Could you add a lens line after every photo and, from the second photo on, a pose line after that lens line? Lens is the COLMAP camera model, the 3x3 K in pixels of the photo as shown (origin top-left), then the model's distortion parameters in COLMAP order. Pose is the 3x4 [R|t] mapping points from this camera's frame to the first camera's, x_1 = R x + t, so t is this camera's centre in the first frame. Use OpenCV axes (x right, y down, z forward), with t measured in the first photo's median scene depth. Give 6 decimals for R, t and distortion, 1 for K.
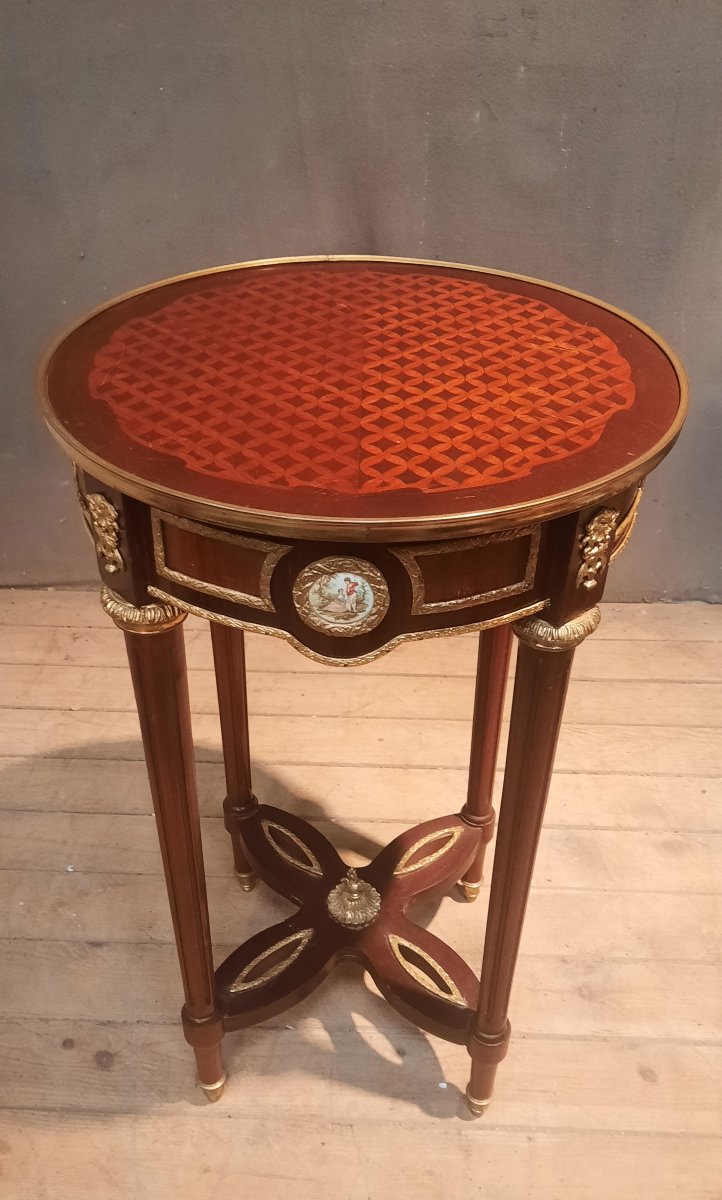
lens RADIAL K [[1081.1, 0, 387.0], [0, 1081.1, 632.0], [0, 0, 1]] dist [0.012153, -0.003720]
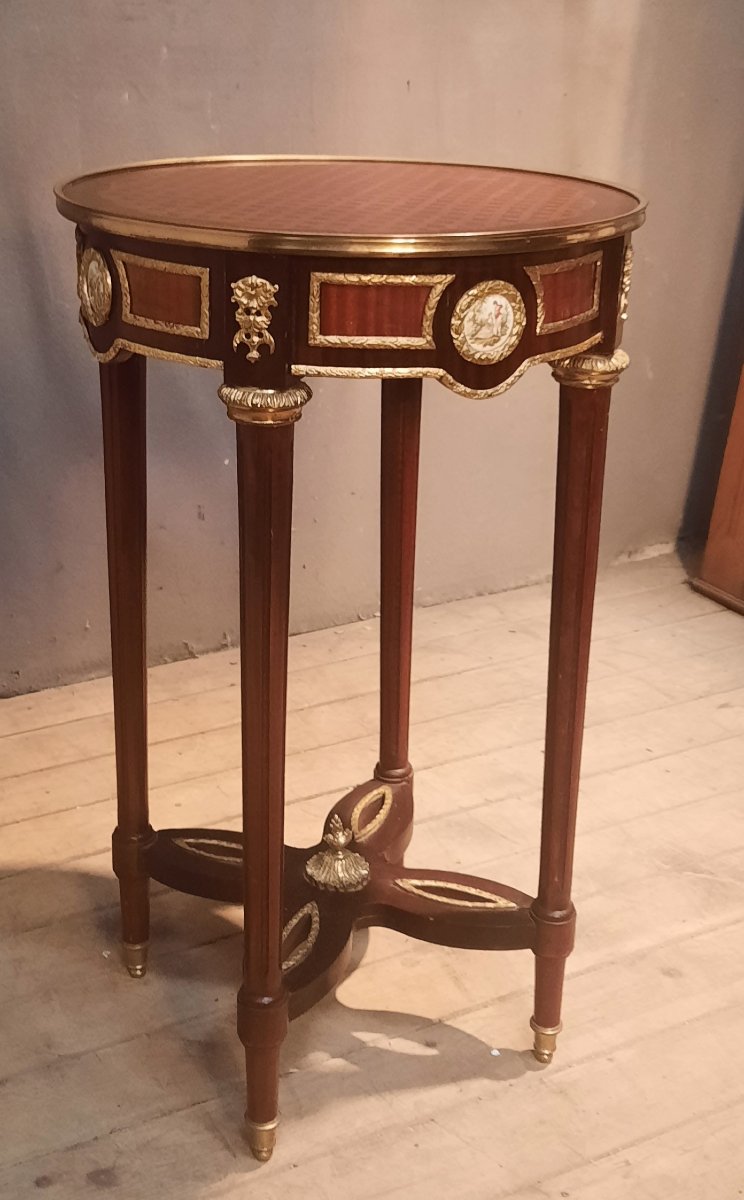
lens RADIAL K [[1627.3, 0, 371.4], [0, 1627.3, 439.1], [0, 0, 1]] dist [0.024390, -0.054080]
pose [[0.857062, -0.147690, 0.493591, -0.568351], [0.307096, 0.915686, -0.259250, 0.273275], [-0.413686, 0.373773, 0.830155, -0.183980]]
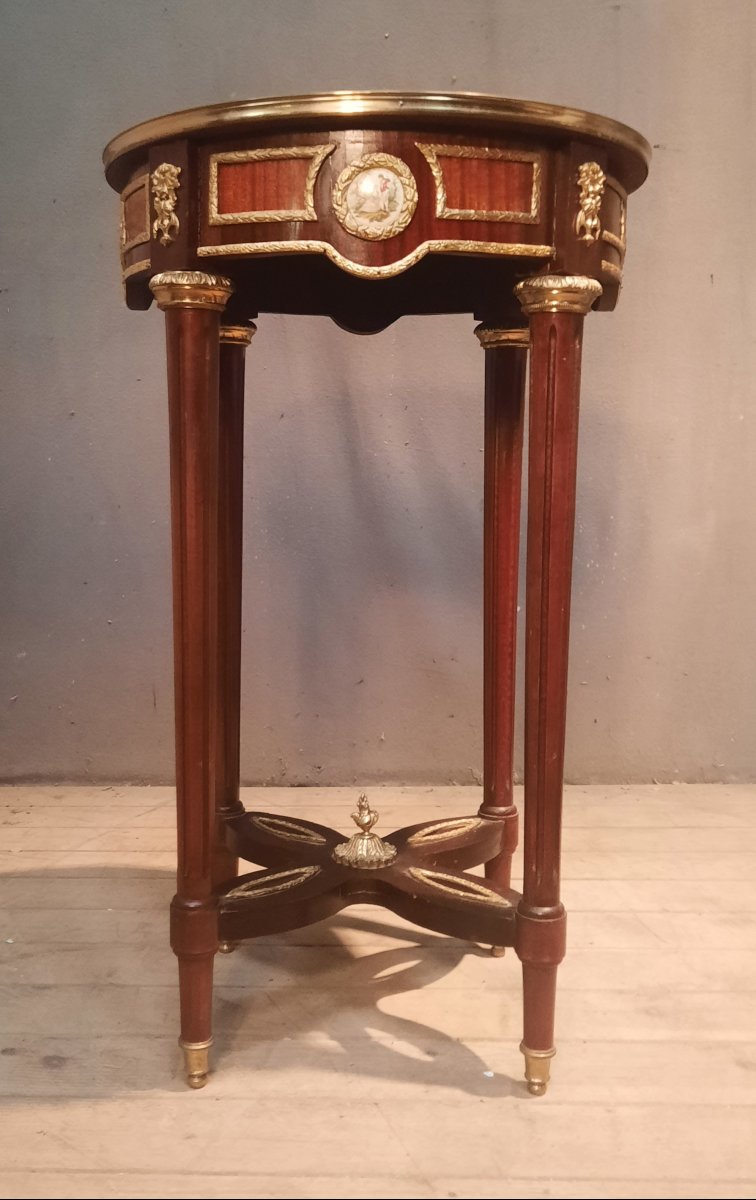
lens RADIAL K [[1273.3, 0, 332.1], [0, 1273.3, 579.6], [0, 0, 1]] dist [0.020178, -0.007703]
pose [[0.999586, -0.021615, 0.018990, -0.069026], [0.028357, 0.851780, -0.523131, 0.576284], [-0.004868, 0.523453, 0.852041, 0.029399]]
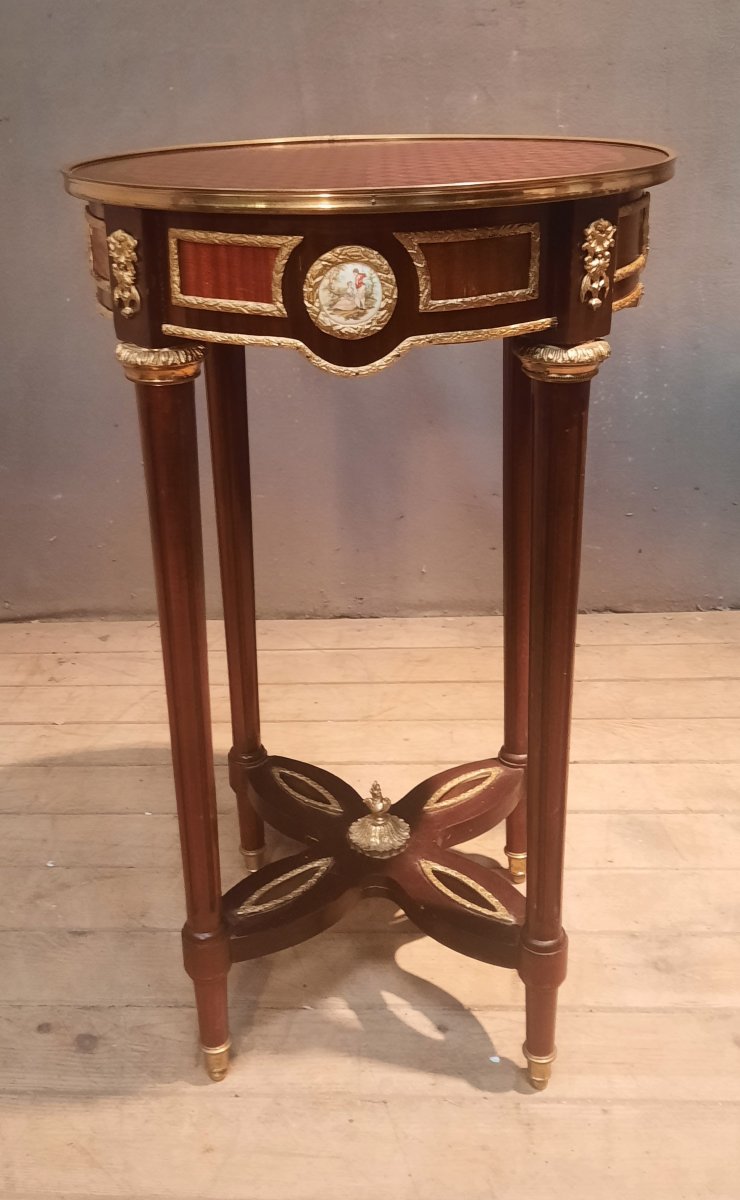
lens RADIAL K [[1278.8, 0, 369.8], [0, 1278.8, 484.6], [0, 0, 1]] dist [0.021781, -0.027536]
pose [[0.998801, -0.041450, -0.026052, 0.000277], [0.031478, 0.951282, -0.306711, 0.290762], [0.037496, 0.305523, 0.951446, -0.060871]]
